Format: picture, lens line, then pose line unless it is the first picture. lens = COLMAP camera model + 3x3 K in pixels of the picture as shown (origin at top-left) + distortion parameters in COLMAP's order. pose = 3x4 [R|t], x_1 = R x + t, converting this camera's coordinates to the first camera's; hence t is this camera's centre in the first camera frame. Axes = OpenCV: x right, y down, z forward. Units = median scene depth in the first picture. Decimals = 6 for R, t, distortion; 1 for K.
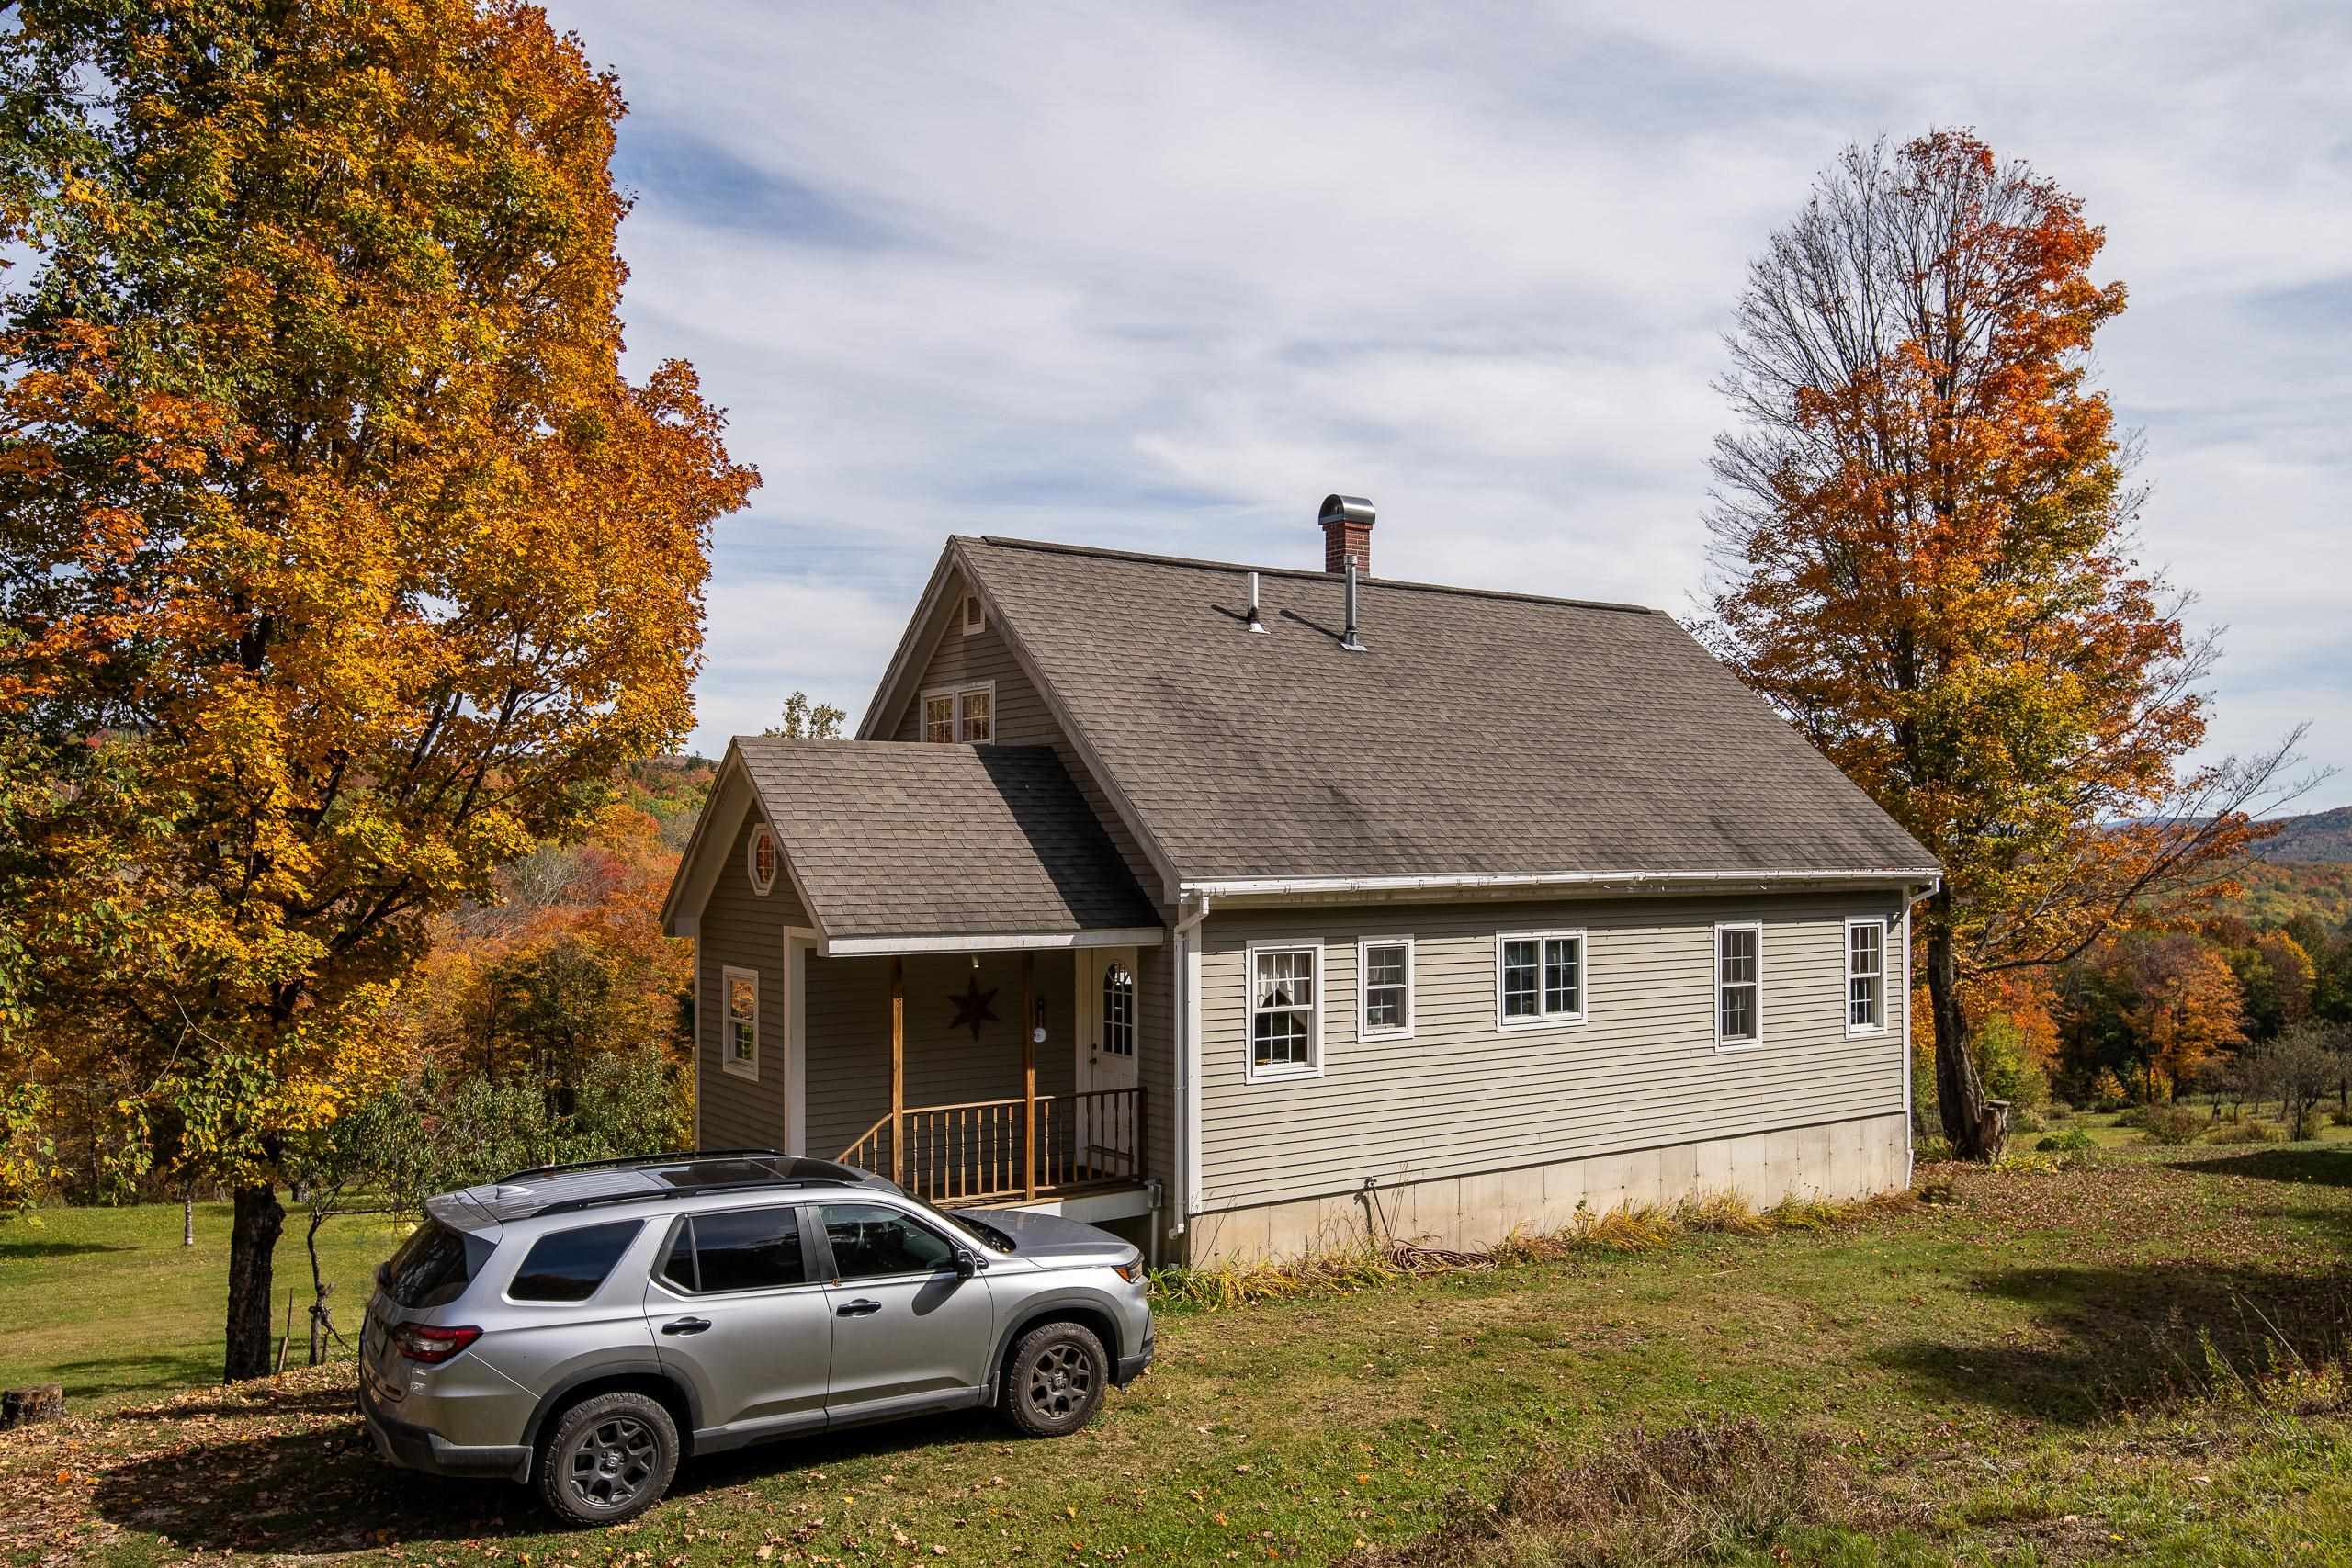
lens RADIAL K [[1831.4, 0, 1176.9], [0, 1831.4, 814.5], [0, 0, 1]] dist [0.041353, 0.003415]
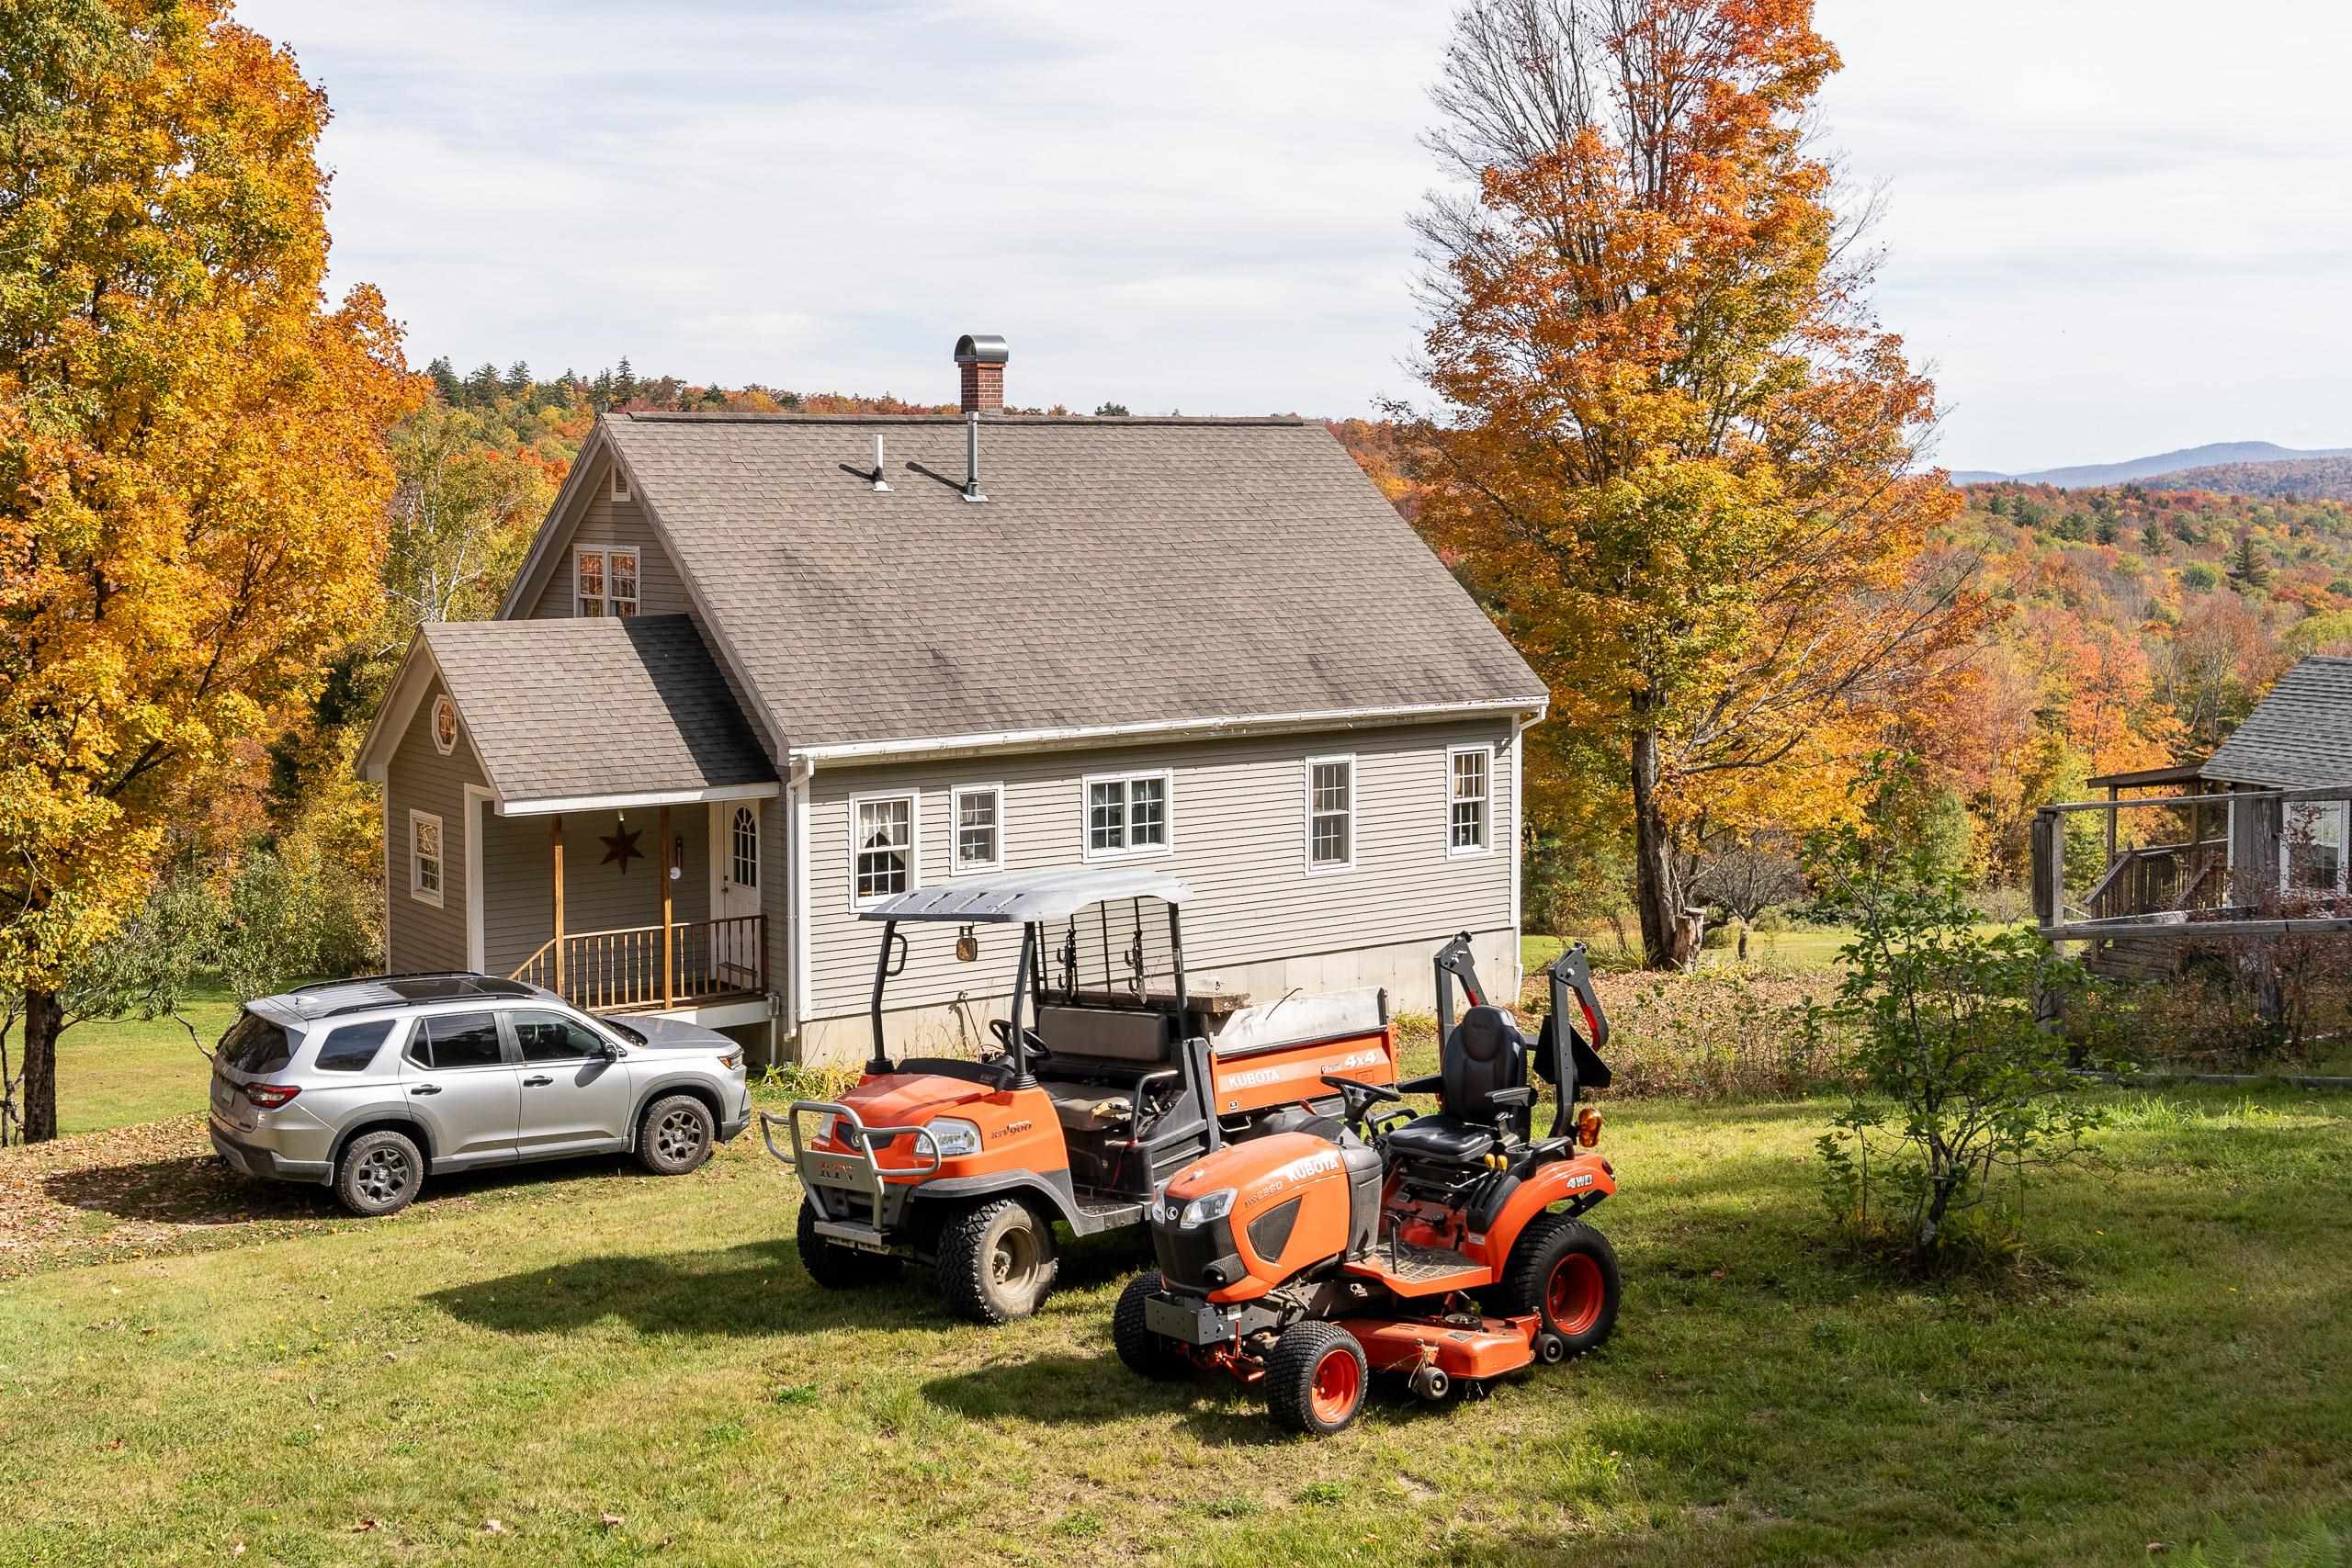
lens RADIAL K [[2721.3, 0, 771.0], [0, 2721.3, 555.1], [0, 0, 1]] dist [0.004214, -0.016905]
pose [[0.997808, -0.004486, -0.066019, 0.100680], [0.007306, 0.999068, 0.042545, -0.154469], [0.065767, -0.042934, 0.996911, -0.724860]]
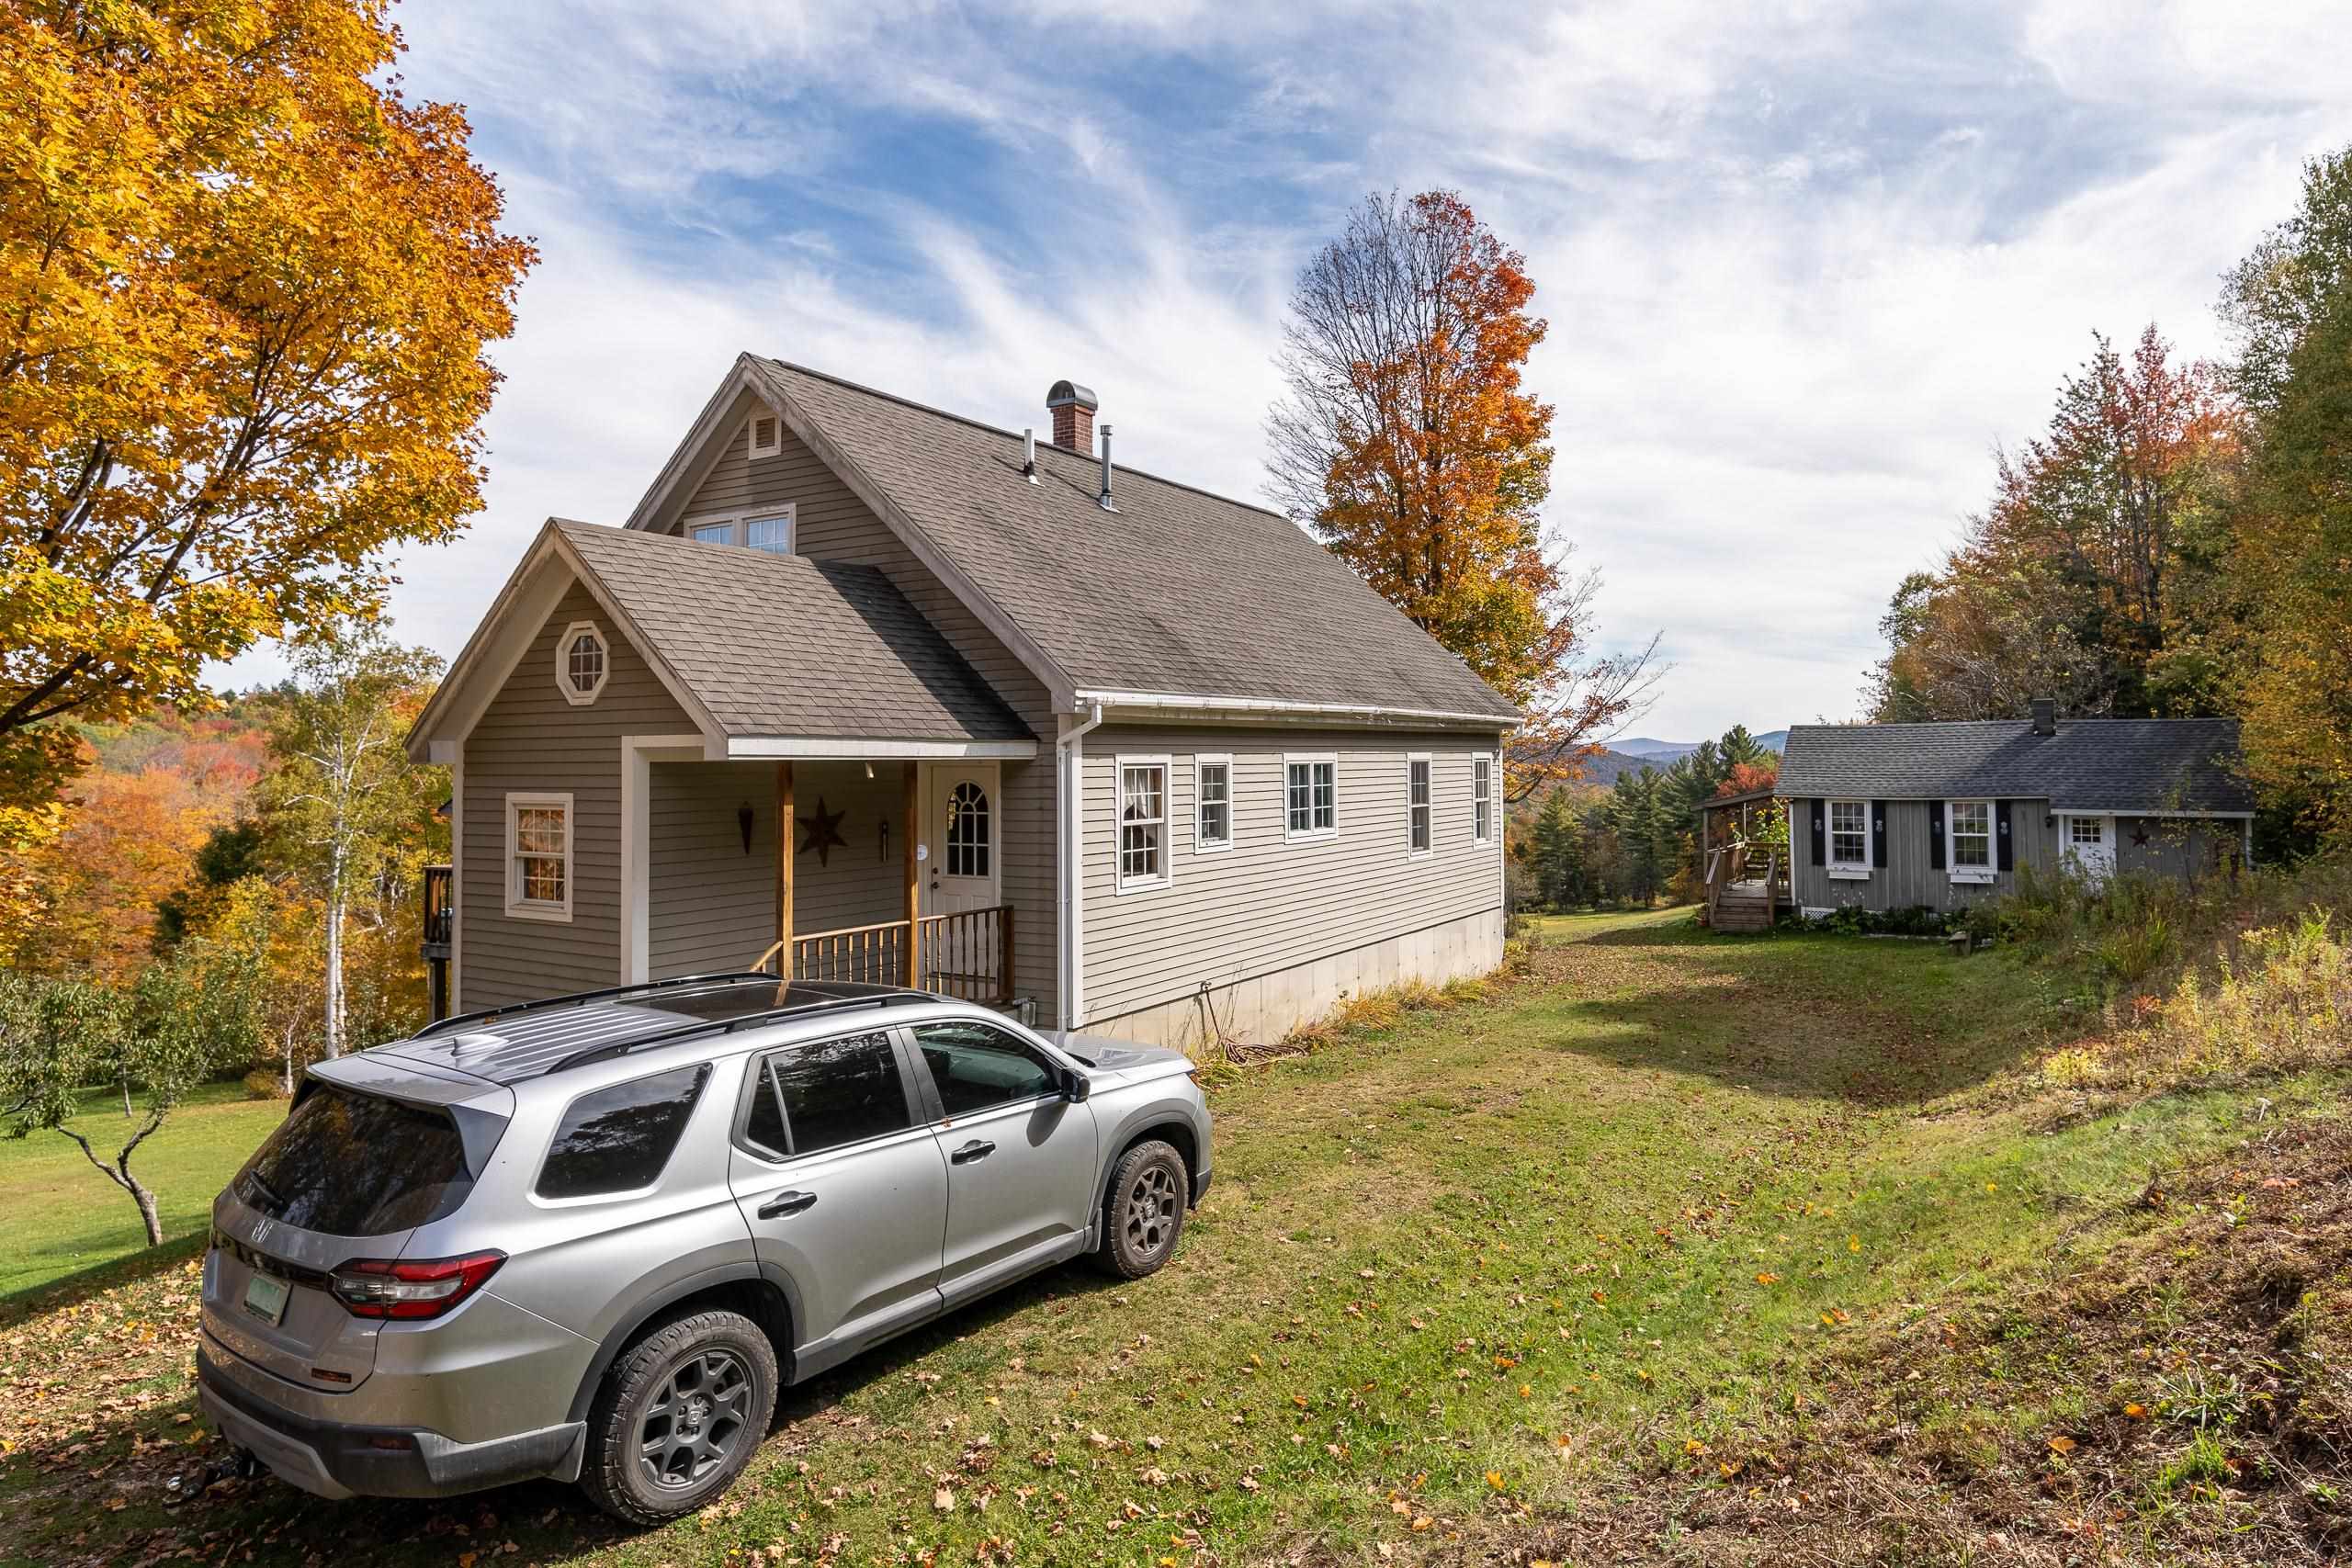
lens RADIAL K [[1366.1, 0, 1293.8], [0, 1366.1, 705.3], [0, 0, 1]] dist [-0.000914, 0.000428]
pose [[0.899183, 0.009117, 0.437478, -0.198392], [0.003430, 0.999605, -0.027883, 0.061100], [-0.437560, 0.026572, 0.898797, 0.265865]]
